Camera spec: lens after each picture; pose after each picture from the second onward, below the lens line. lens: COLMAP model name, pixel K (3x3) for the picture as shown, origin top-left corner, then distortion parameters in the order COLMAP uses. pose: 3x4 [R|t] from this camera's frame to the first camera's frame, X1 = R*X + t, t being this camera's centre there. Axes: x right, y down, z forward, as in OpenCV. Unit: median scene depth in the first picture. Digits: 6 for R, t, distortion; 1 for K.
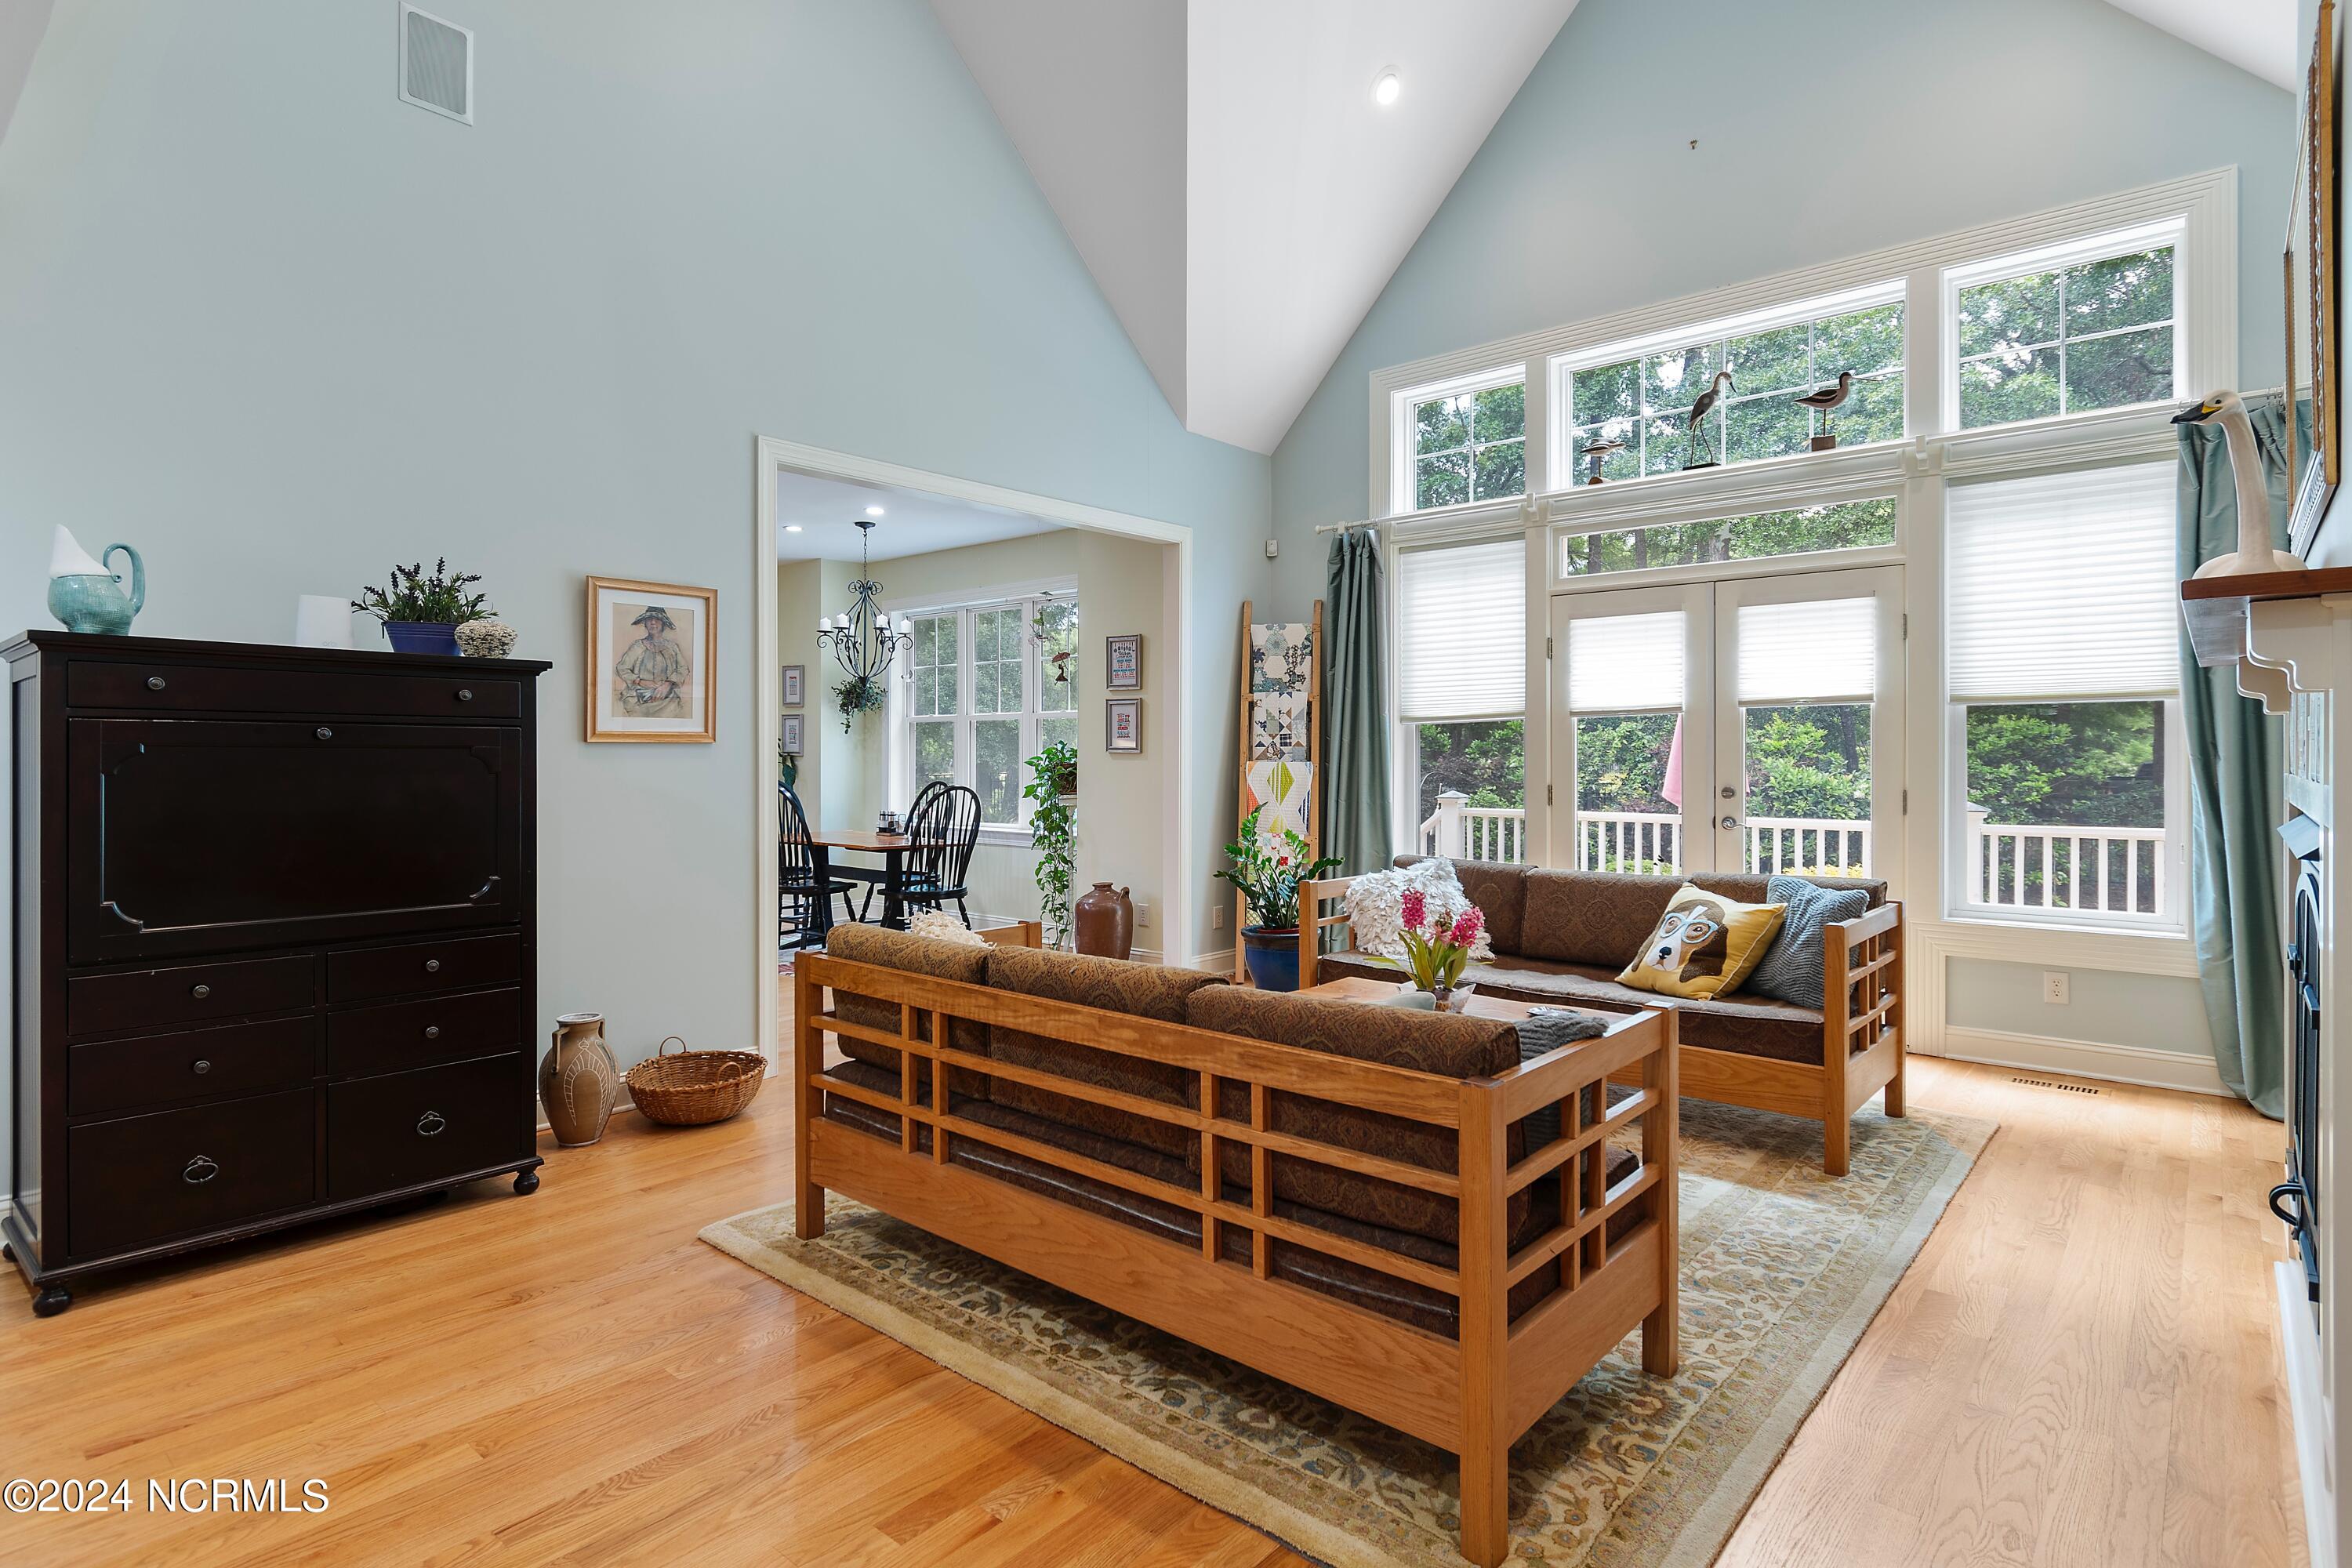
lens RADIAL K [[1225.1, 0, 1182.4], [0, 1225.1, 762.2], [0, 0, 1]] dist [0.000329, -0.001201]
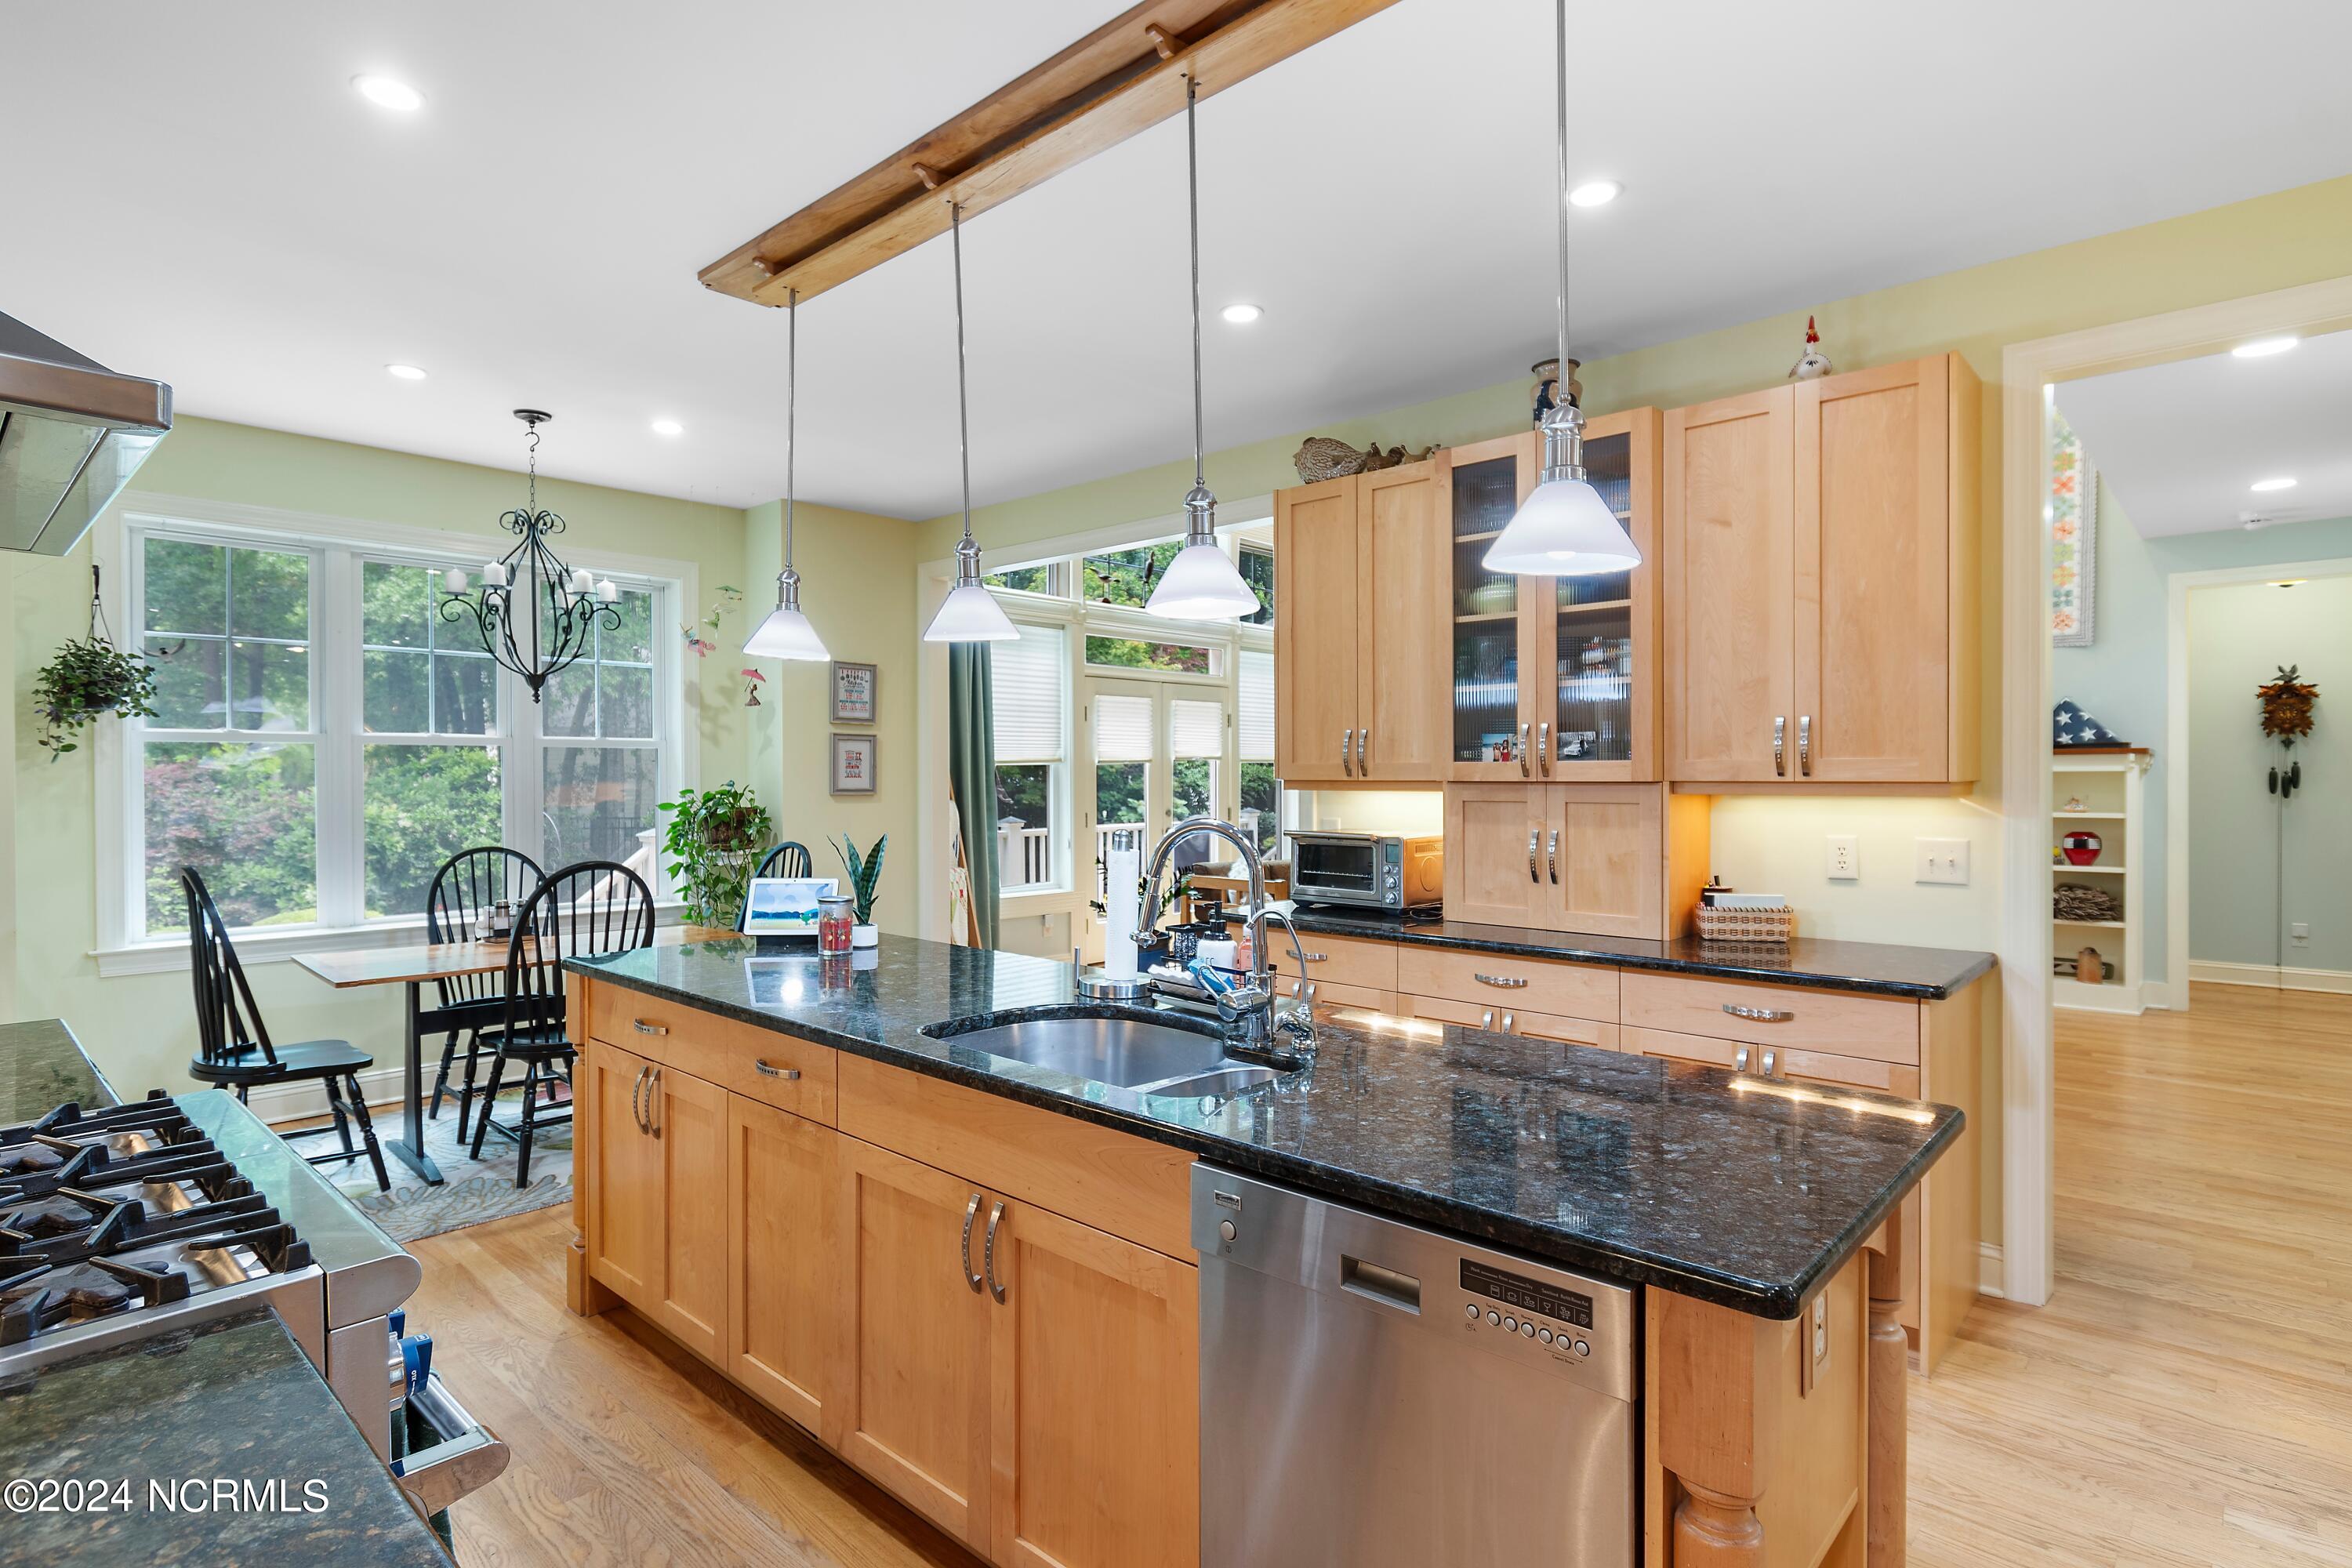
lens RADIAL K [[1182.5, 0, 1185.6], [0, 1182.5, 783.6], [0, 0, 1]] dist [-0.000512, -0.000003]
pose [[0.040025, -0.007377, 0.999171, -1.111200], [0.007891, 0.999944, 0.007067, -0.024701], [-0.999168, 0.007602, 0.040081, 0.900123]]
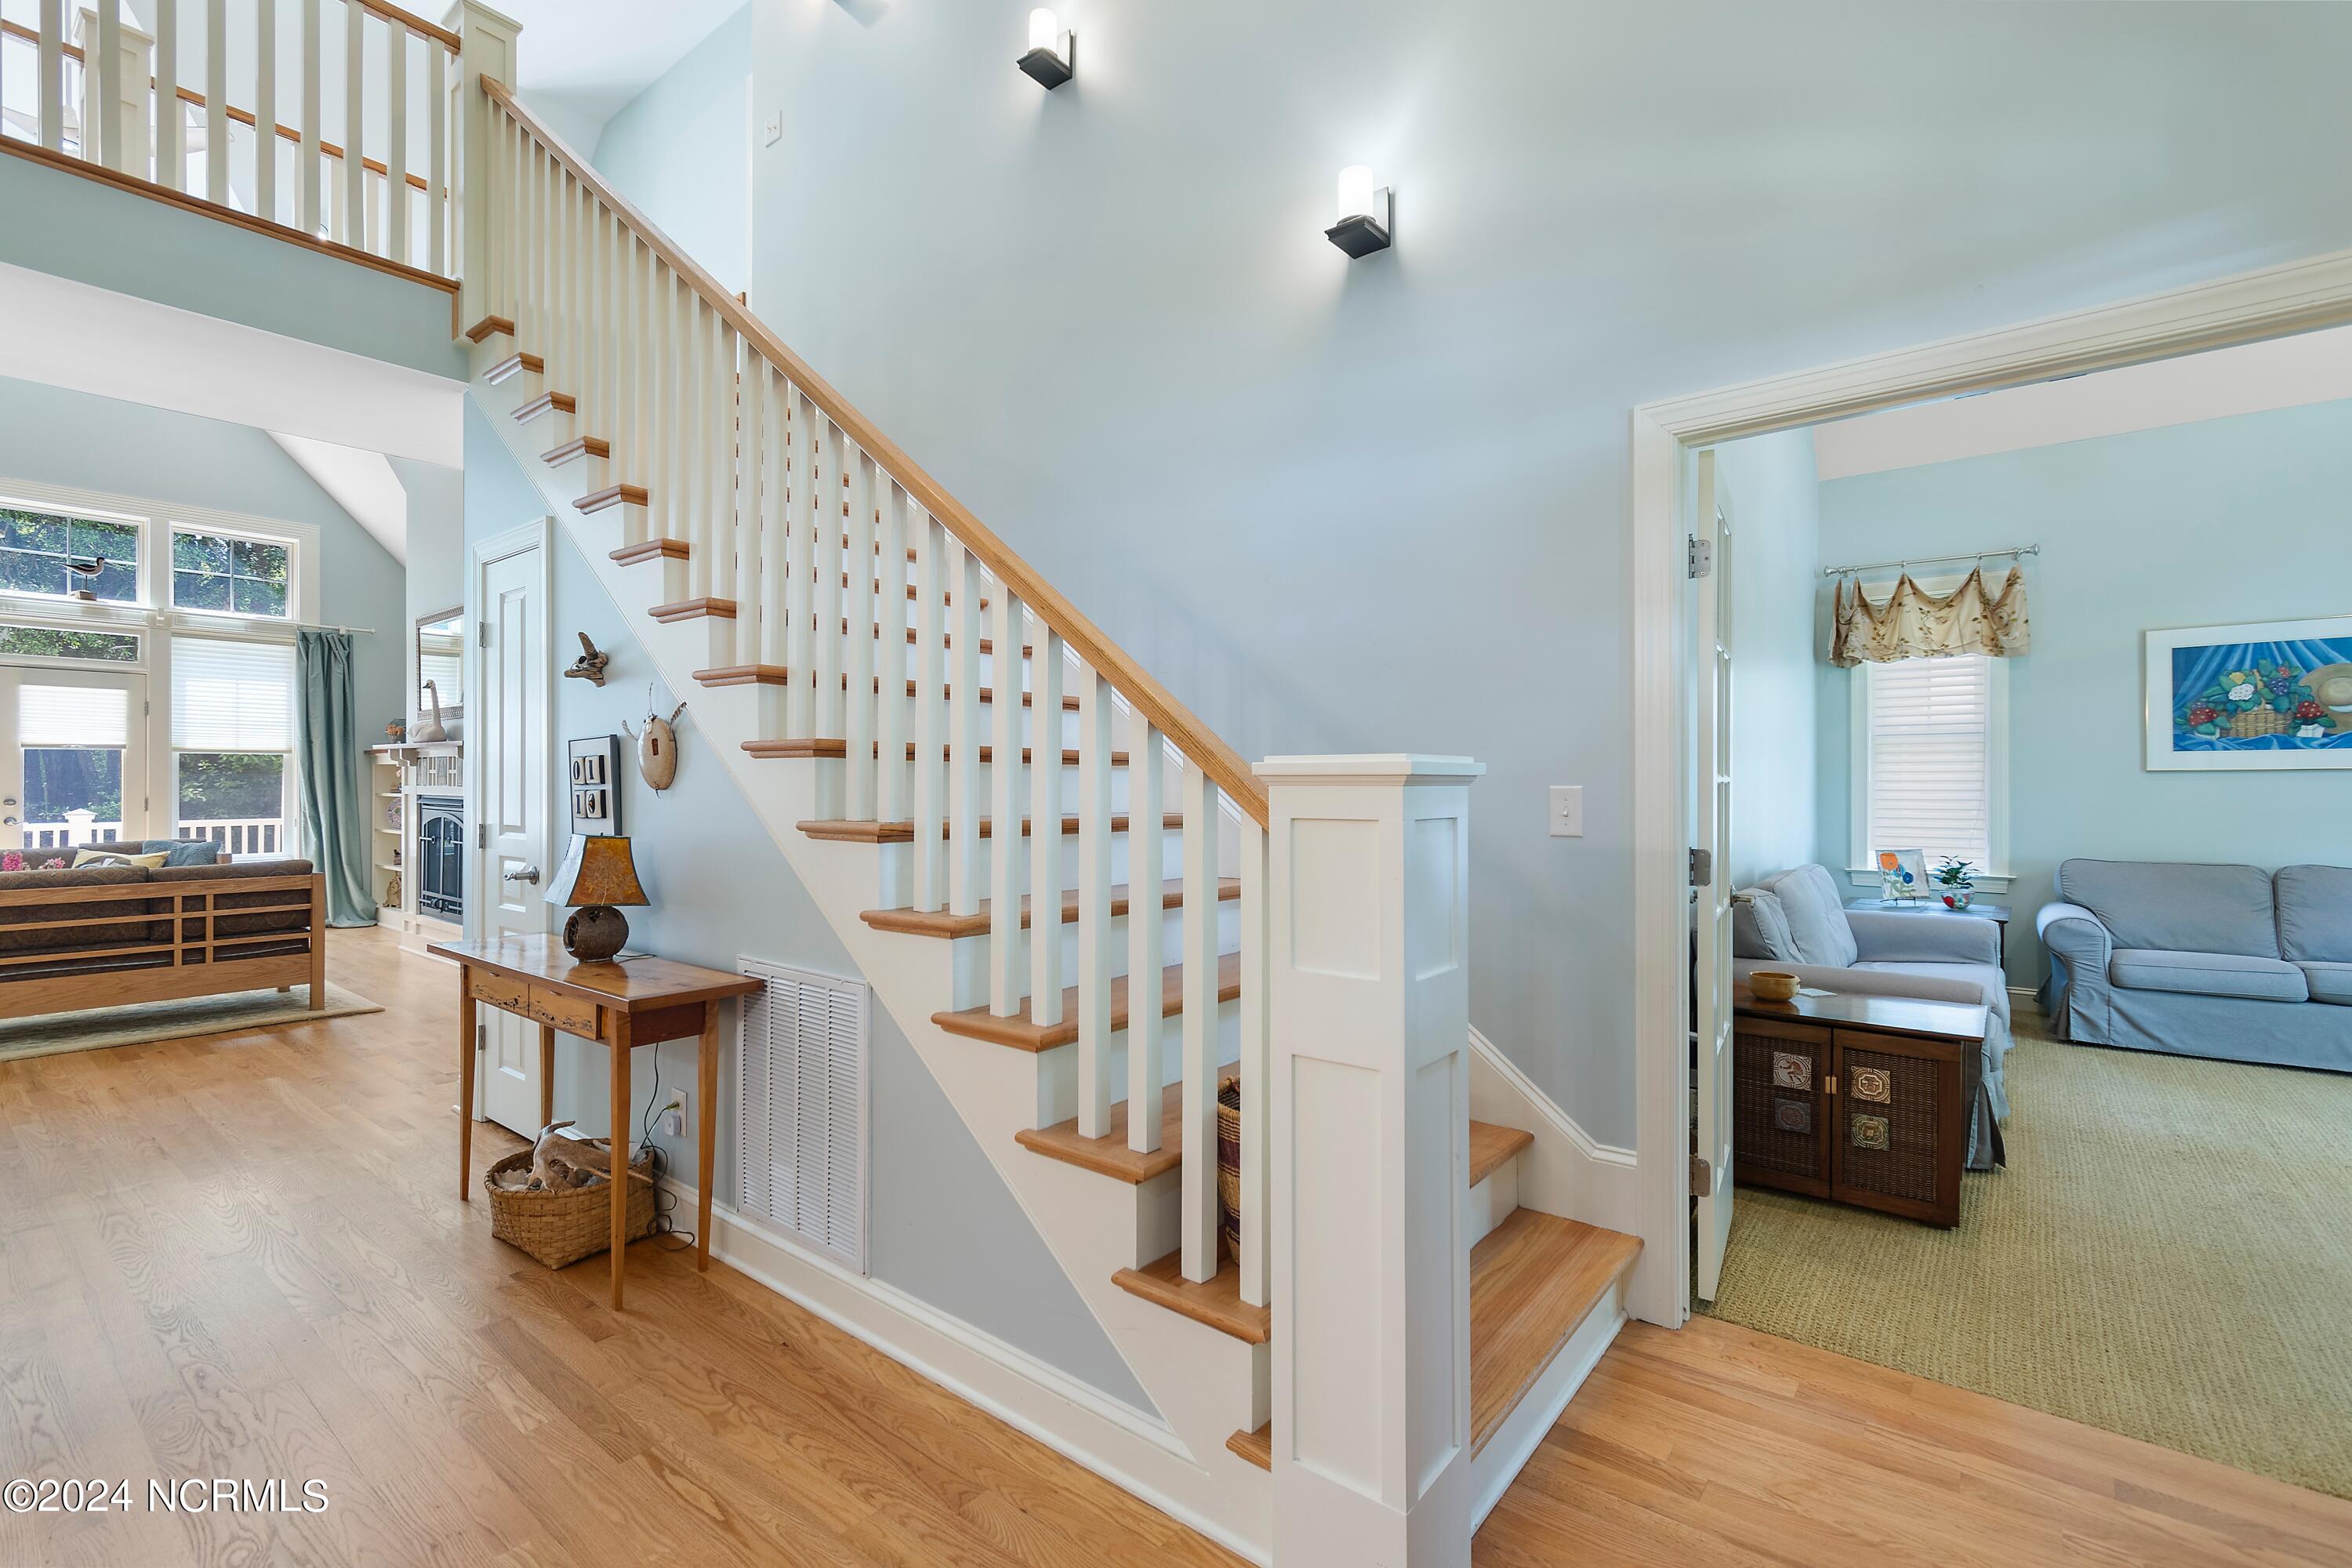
lens RADIAL K [[1045.9, 0, 1171.2], [0, 1045.9, 766.1], [0, 0, 1]] dist [0.003037, -0.001867]
pose [[-0.033713, 0.015460, 0.999312, -0.929717], [0.002881, 0.999878, -0.015371, 0.004082], [-0.999427, 0.002361, -0.033753, -0.432547]]
